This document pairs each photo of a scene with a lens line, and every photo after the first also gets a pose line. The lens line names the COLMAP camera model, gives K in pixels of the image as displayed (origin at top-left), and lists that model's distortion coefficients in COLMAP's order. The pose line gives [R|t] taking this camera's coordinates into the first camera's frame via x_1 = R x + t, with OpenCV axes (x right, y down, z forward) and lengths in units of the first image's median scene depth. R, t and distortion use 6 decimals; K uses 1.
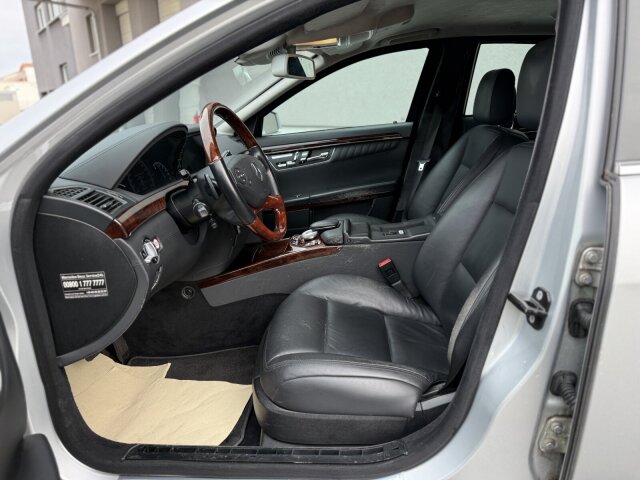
lens RADIAL K [[450.1, 0, 320.5], [0, 450.1, 245.0], [0, 0, 1]] dist [0.126457, -0.209072]
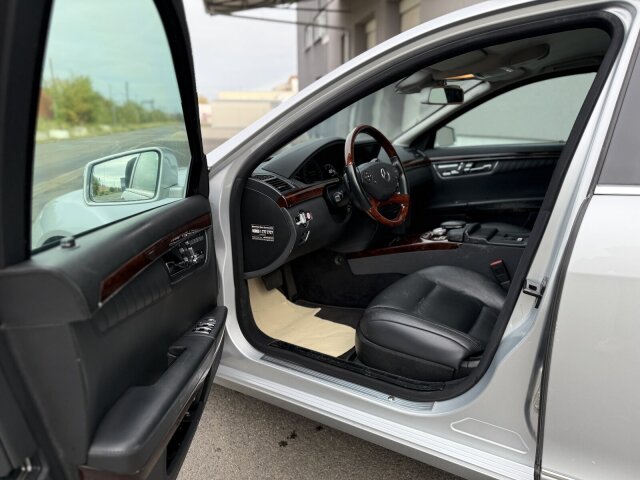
lens RADIAL K [[450.1, 0, 320.5], [0, 450.1, 245.0], [0, 0, 1]] dist [0.126457, -0.209072]
pose [[0.884196, 0.147959, -0.443064, 0.266275], [-0.154292, 0.987781, 0.021953, 0.039832], [0.440899, 0.048950, 0.896221, -0.252787]]
